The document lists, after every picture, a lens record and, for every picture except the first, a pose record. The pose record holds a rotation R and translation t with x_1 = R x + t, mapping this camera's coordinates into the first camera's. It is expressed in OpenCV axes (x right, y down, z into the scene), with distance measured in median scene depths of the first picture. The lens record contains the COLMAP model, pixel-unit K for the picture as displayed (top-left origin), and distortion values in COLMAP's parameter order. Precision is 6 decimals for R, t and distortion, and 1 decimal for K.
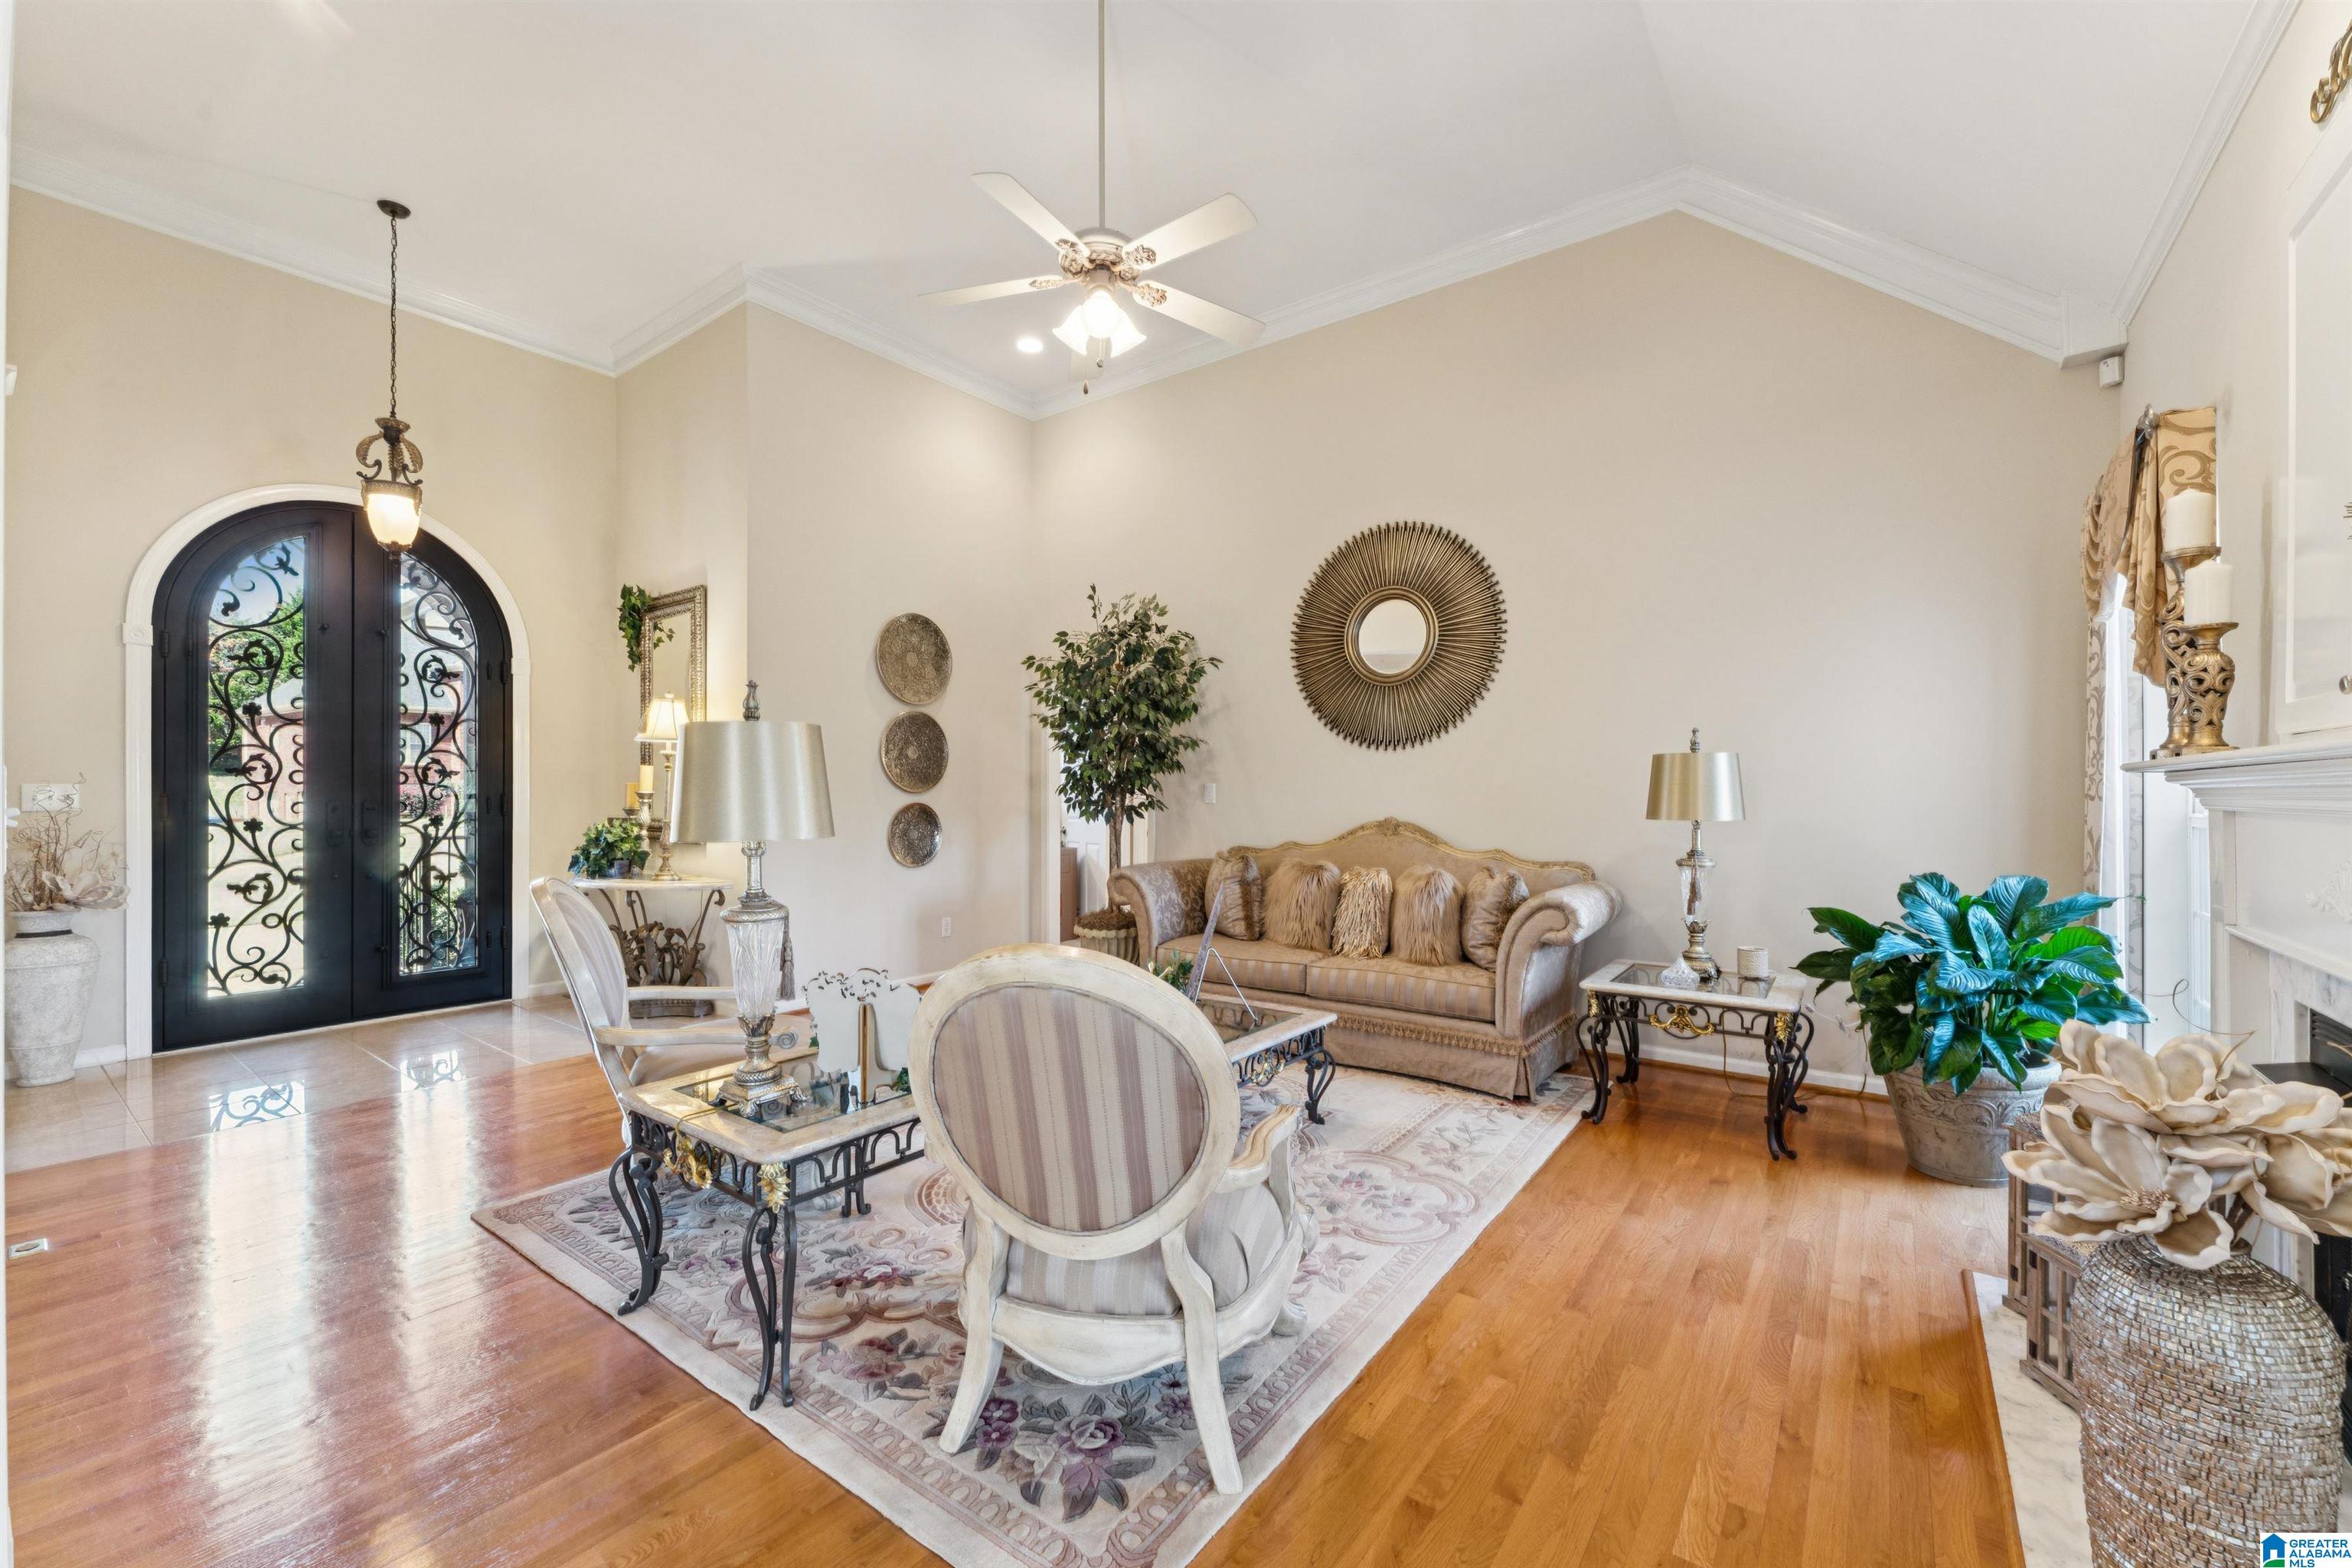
lens RADIAL K [[948.6, 0, 1185.9], [0, 948.6, 795.6], [0, 0, 1]] dist [-0.003852, 0.000597]
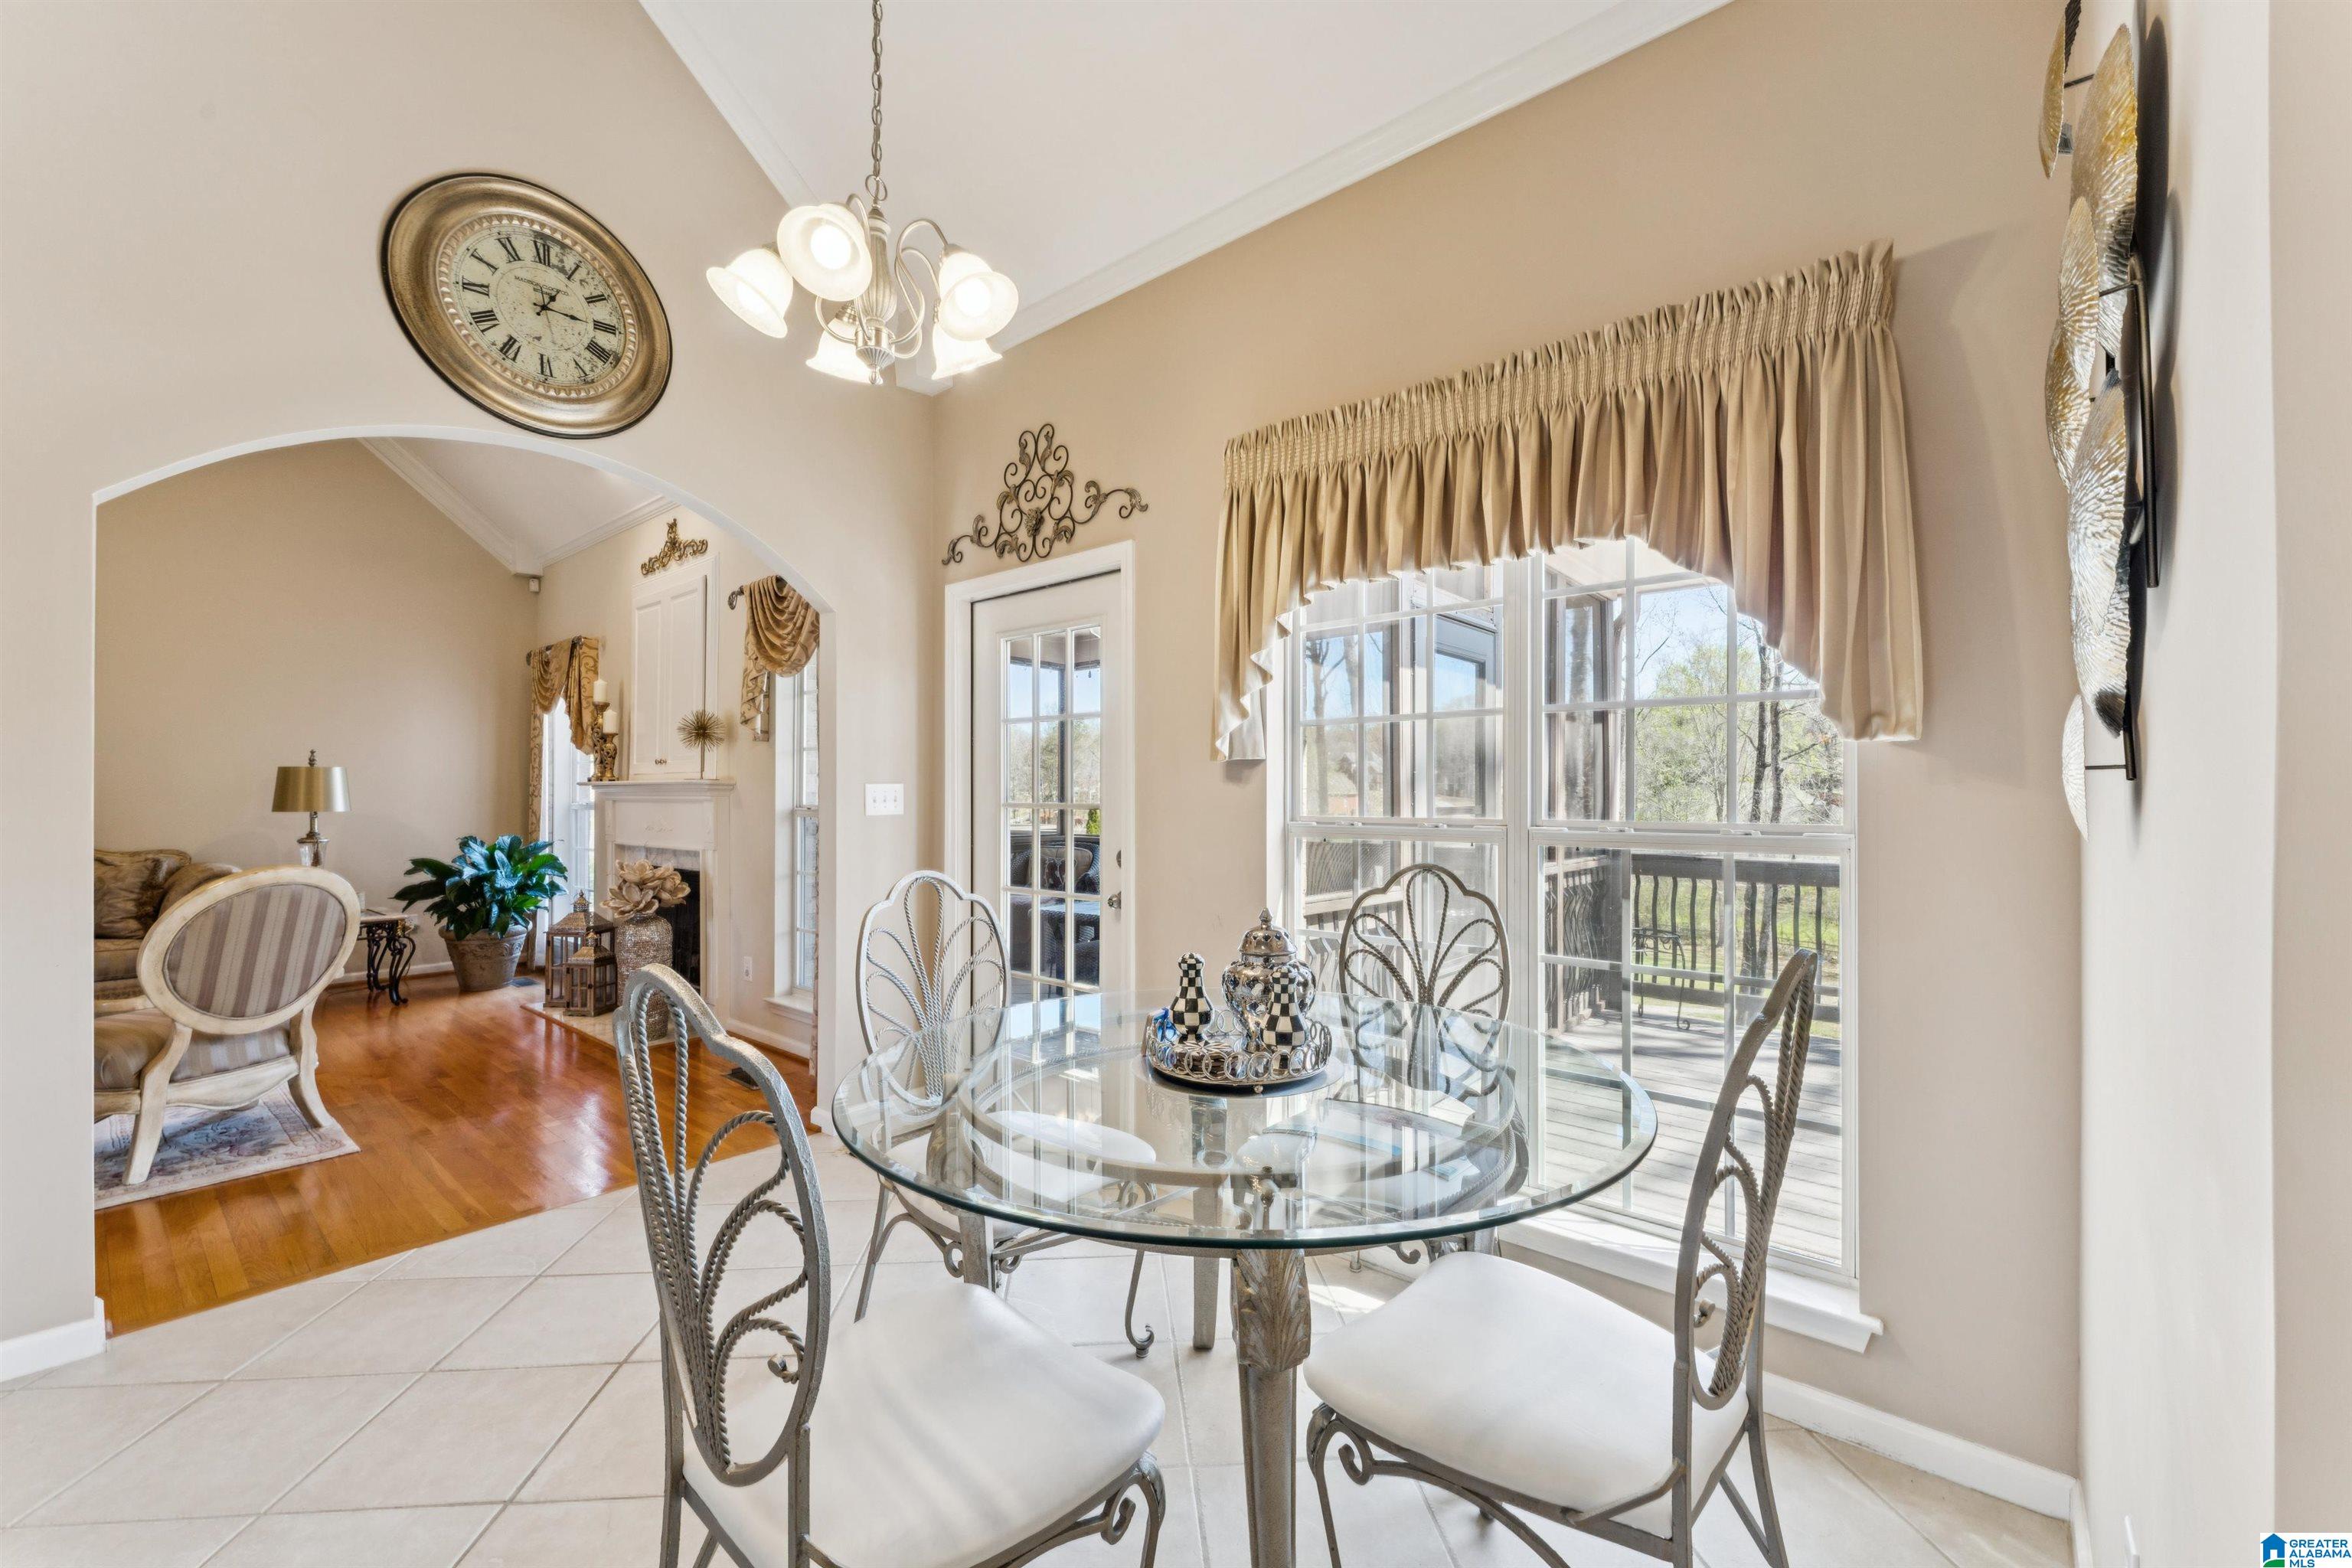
lens RADIAL K [[948.6, 0, 1170.6], [0, 948.6, 782.2], [0, 0, 1]] dist [-0.003852, 0.000597]
pose [[0.068712, 0.013539, 0.997545, -1.071379], [0.001375, 0.999906, -0.013666, 0.001891], [-0.997636, 0.002310, 0.068687, -0.564253]]
